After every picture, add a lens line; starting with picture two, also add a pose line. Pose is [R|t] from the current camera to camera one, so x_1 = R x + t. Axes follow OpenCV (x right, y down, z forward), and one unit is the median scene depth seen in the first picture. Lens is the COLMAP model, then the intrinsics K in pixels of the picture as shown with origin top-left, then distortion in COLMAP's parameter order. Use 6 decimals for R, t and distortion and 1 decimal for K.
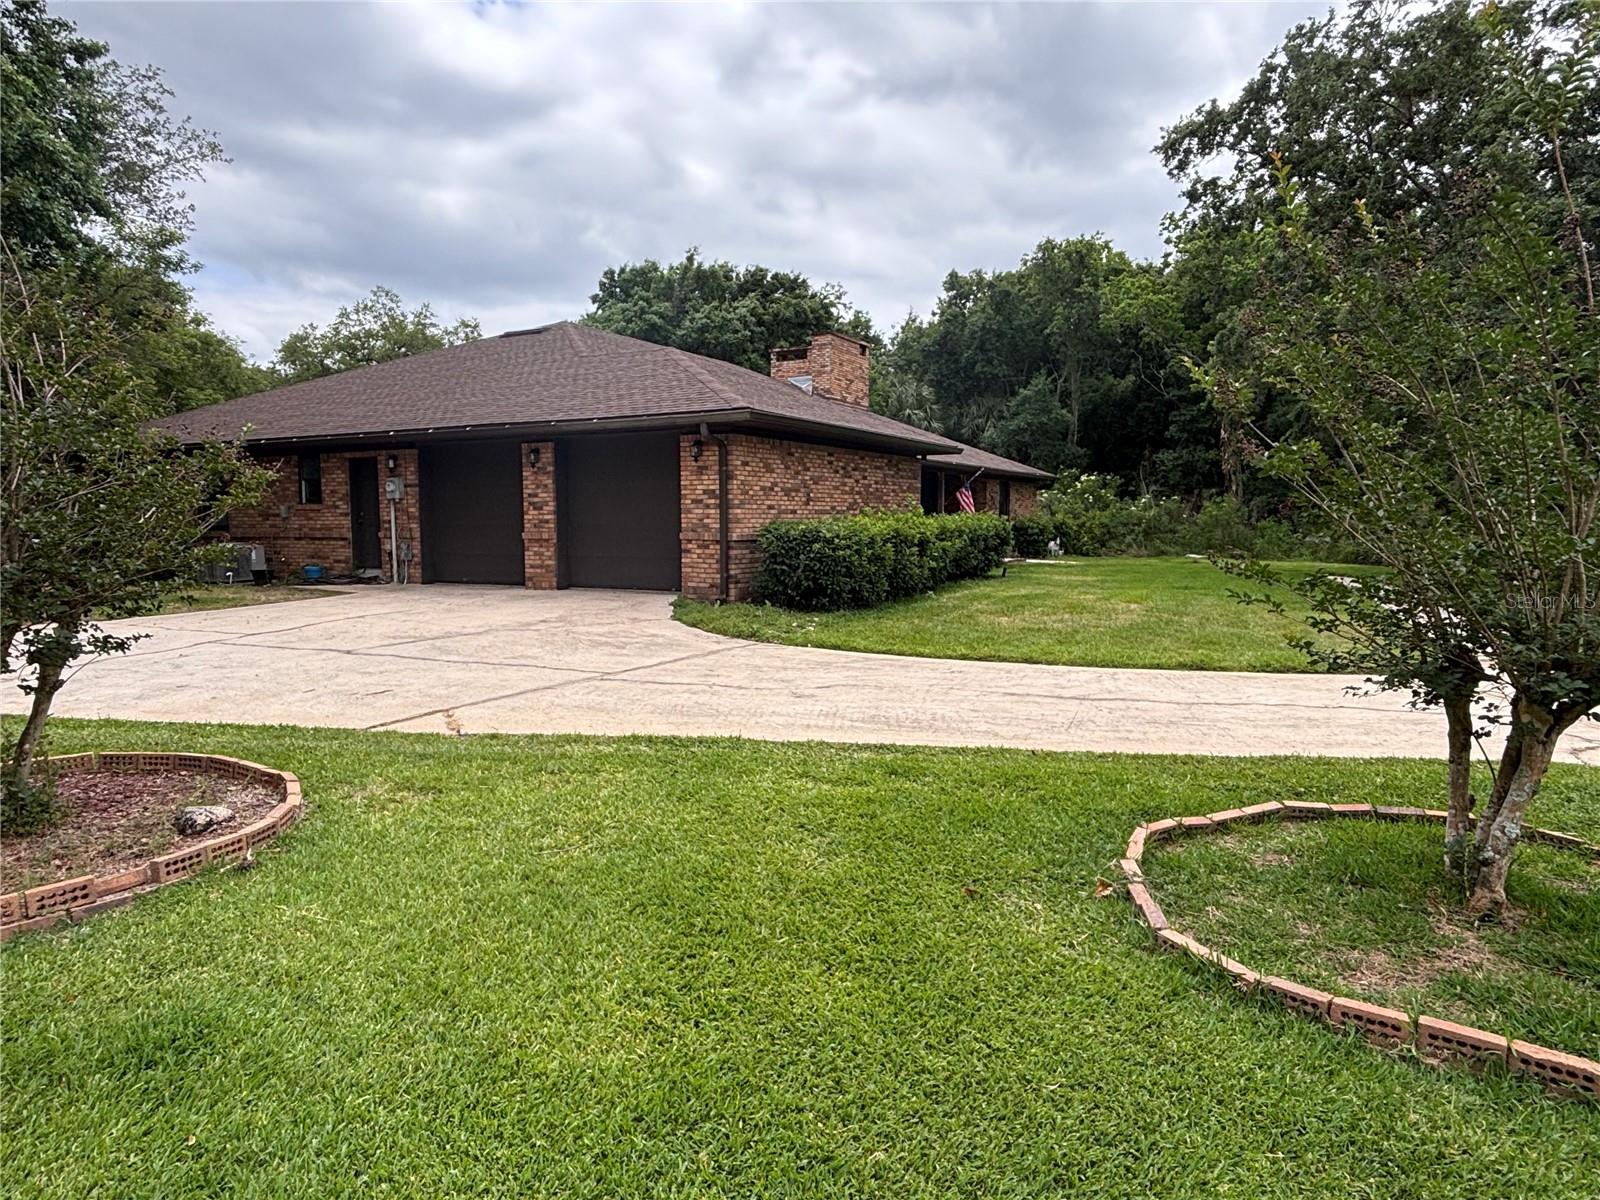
lens RADIAL K [[986.2, 0, 800.0], [0, 986.2, 600.0], [0, 0, 1]] dist [-0.006026, -0.001867]
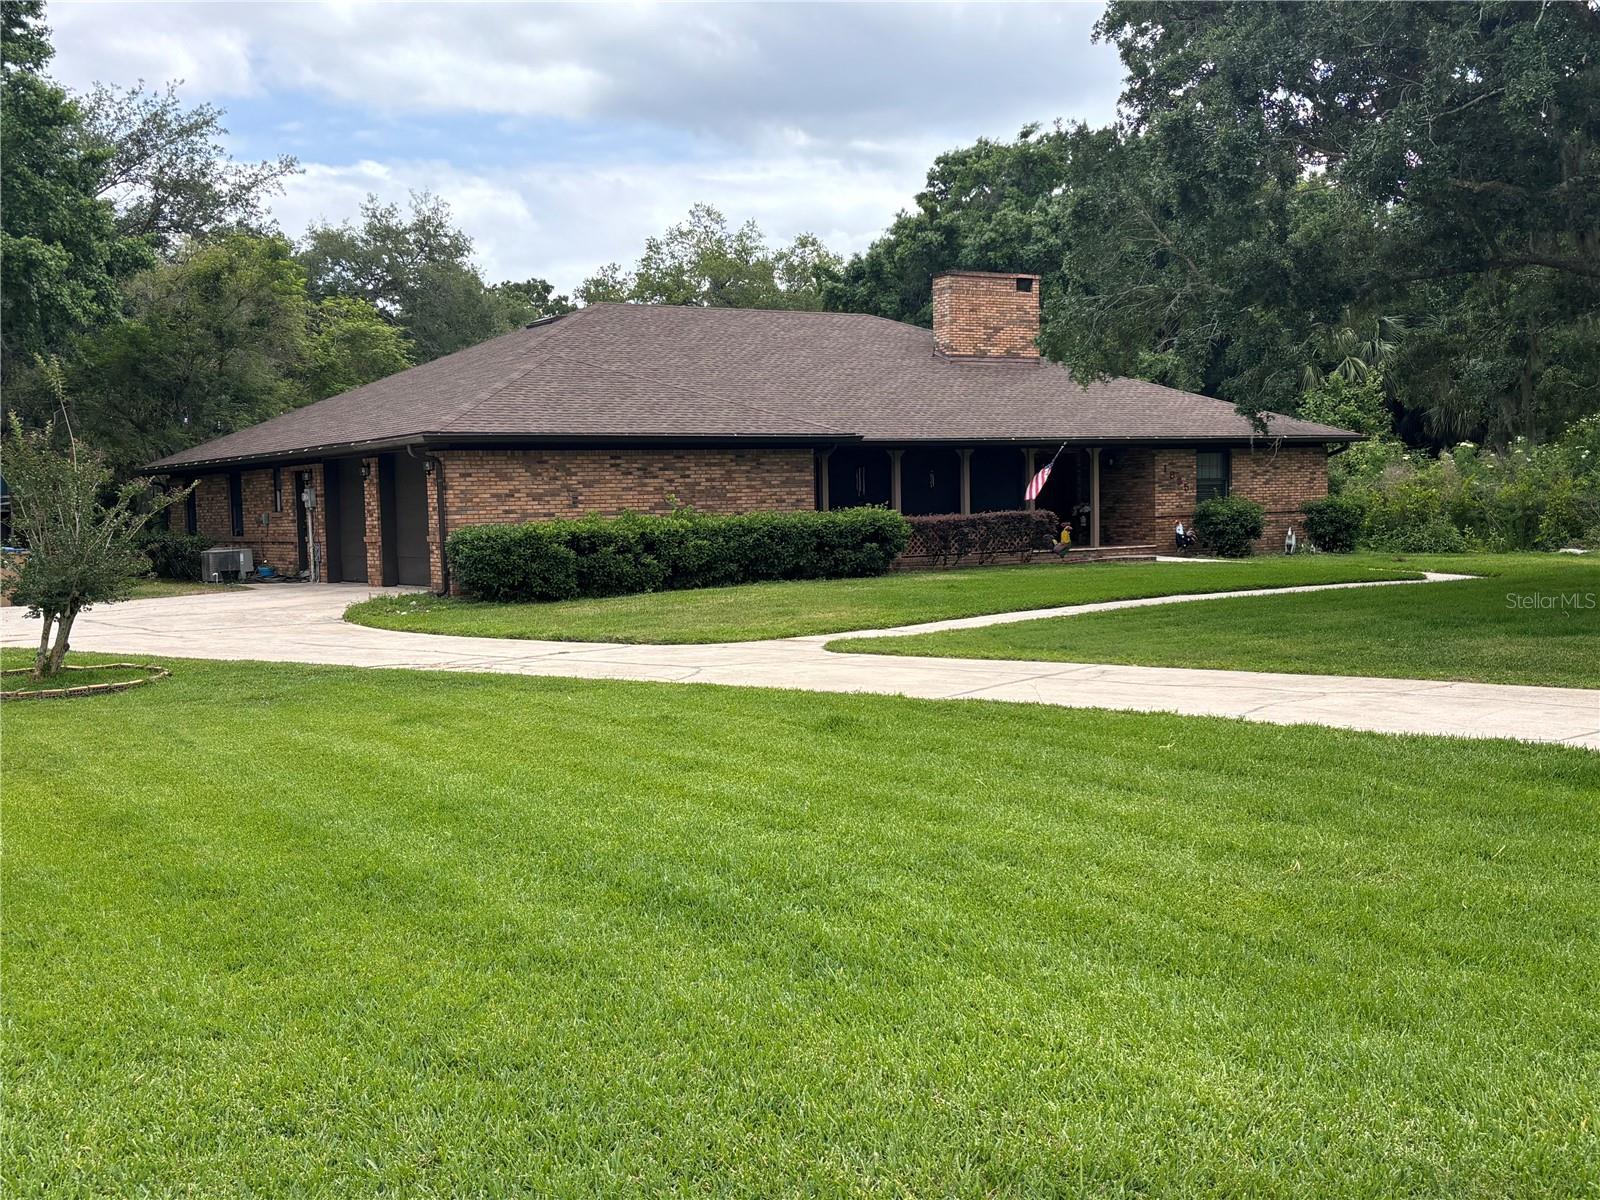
lens RADIAL K [[1785.5, 0, 800.0], [0, 1785.5, 600.0], [0, 0, 1]] dist [0.158742, -0.030537]
pose [[0.868881, 0.004923, -0.494997, 1.088082], [-0.016543, 0.999681, -0.019095, 0.033060], [0.494745, 0.024780, 0.868685, -0.510082]]
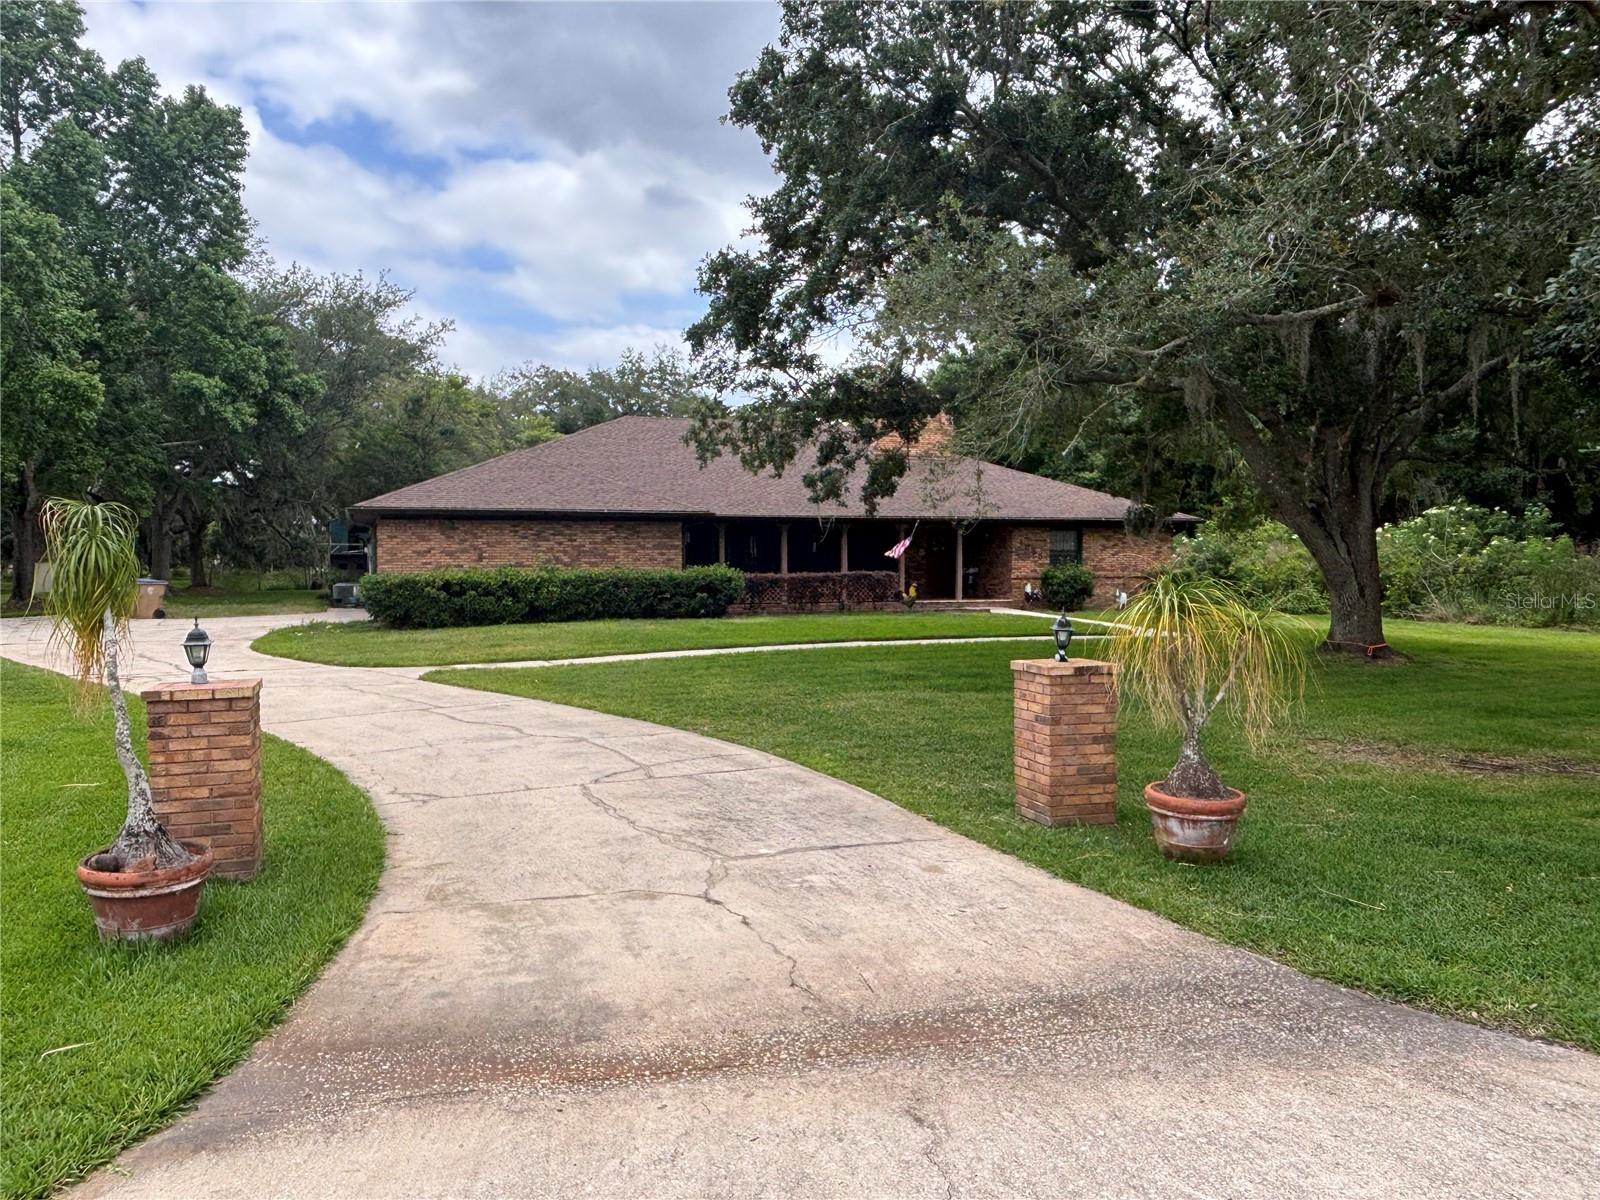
lens RADIAL K [[1212.4, 0, 800.0], [0, 1212.4, 600.0], [0, 0, 1]] dist [0.131468, 0.003178]
pose [[0.737093, 0.021820, -0.675439, 1.480607], [-0.055011, 0.998099, -0.027789, -0.013483], [0.673549, 0.057640, 0.736892, -0.018998]]
